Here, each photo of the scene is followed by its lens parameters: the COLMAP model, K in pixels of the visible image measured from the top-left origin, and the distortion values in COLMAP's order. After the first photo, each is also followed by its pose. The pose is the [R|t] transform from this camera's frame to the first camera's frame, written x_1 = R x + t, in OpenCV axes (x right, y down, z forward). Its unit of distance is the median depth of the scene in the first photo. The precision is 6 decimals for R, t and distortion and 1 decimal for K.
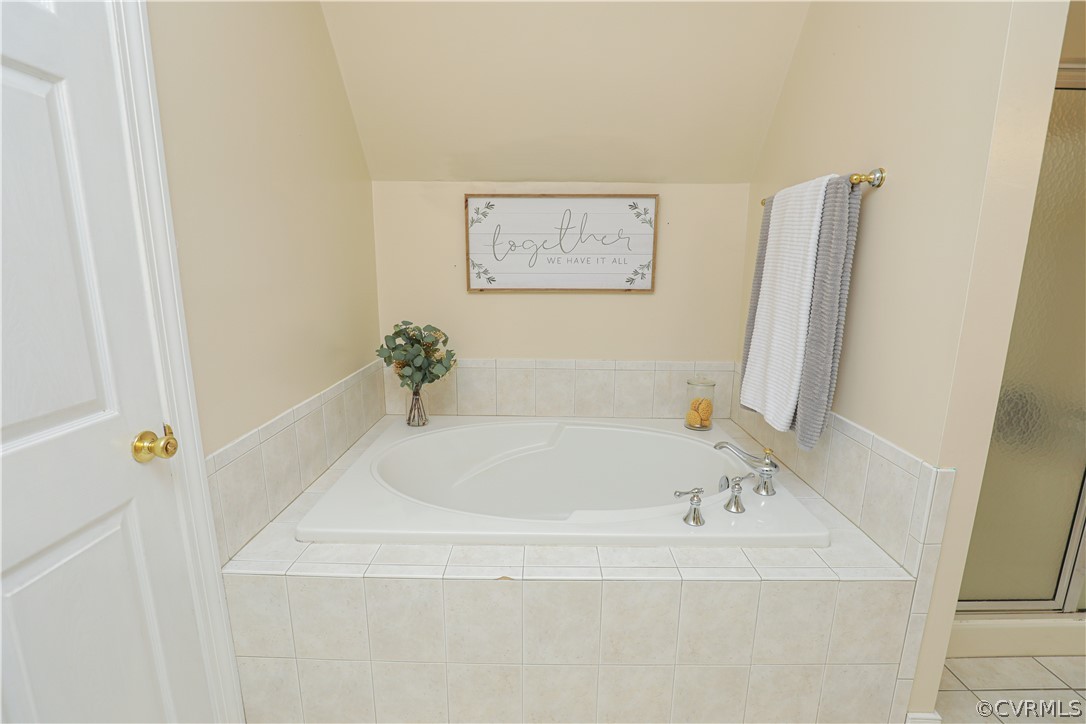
lens RADIAL K [[497.3, 0, 543.0], [0, 497.3, 362.0], [0, 0, 1]] dist [-0.037388, 0.008315]
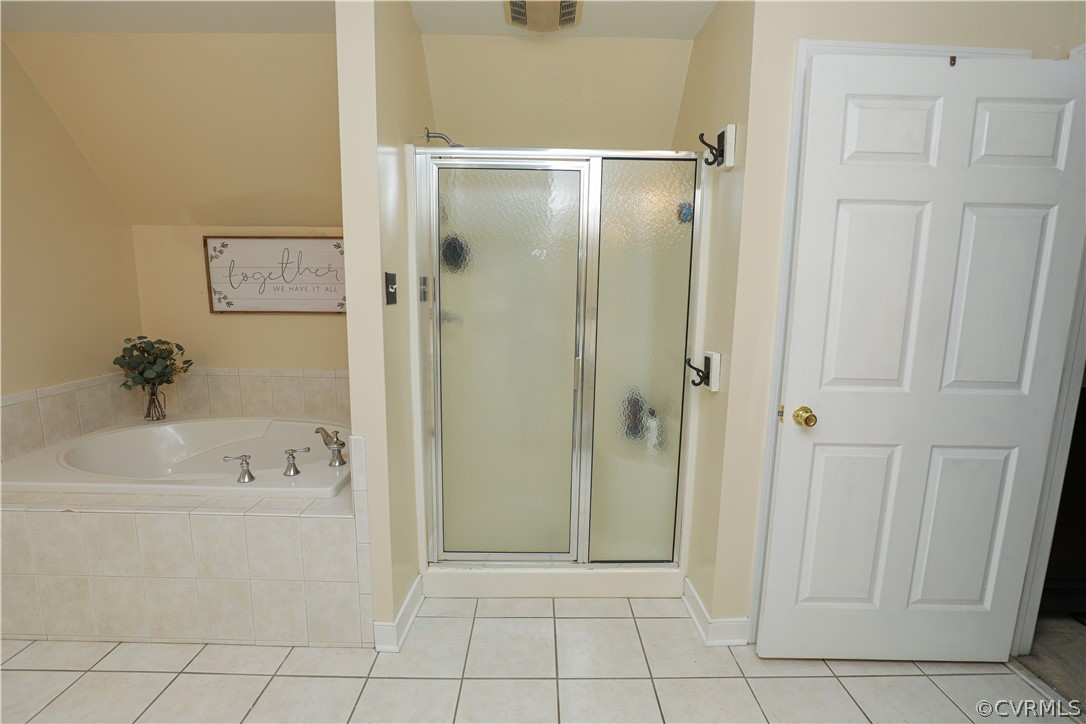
lens RADIAL K [[497.3, 0, 543.0], [0, 497.3, 362.0], [0, 0, 1]] dist [-0.037388, 0.008315]
pose [[0.999739, 0.005920, 0.022071, 0.672732], [-0.004910, 0.998952, -0.045506, 0.032196], [-0.022317, 0.045385, 0.998720, -0.240671]]
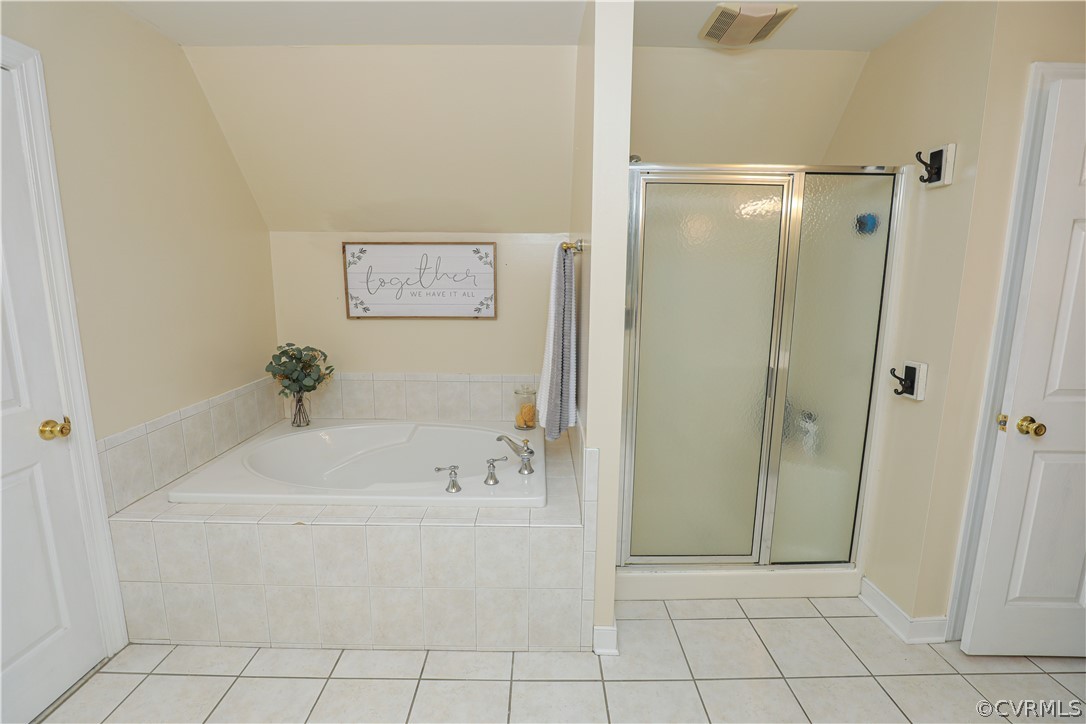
lens RADIAL K [[502.5, 0, 542.1], [0, 502.5, 358.8], [0, 0, 1]] dist [-0.040748, 0.009424]
pose [[0.999892, -0.000872, 0.014659, 0.328233], [0.001329, 0.999511, -0.031246, -0.002109], [-0.014624, 0.031262, 0.999404, -0.262600]]
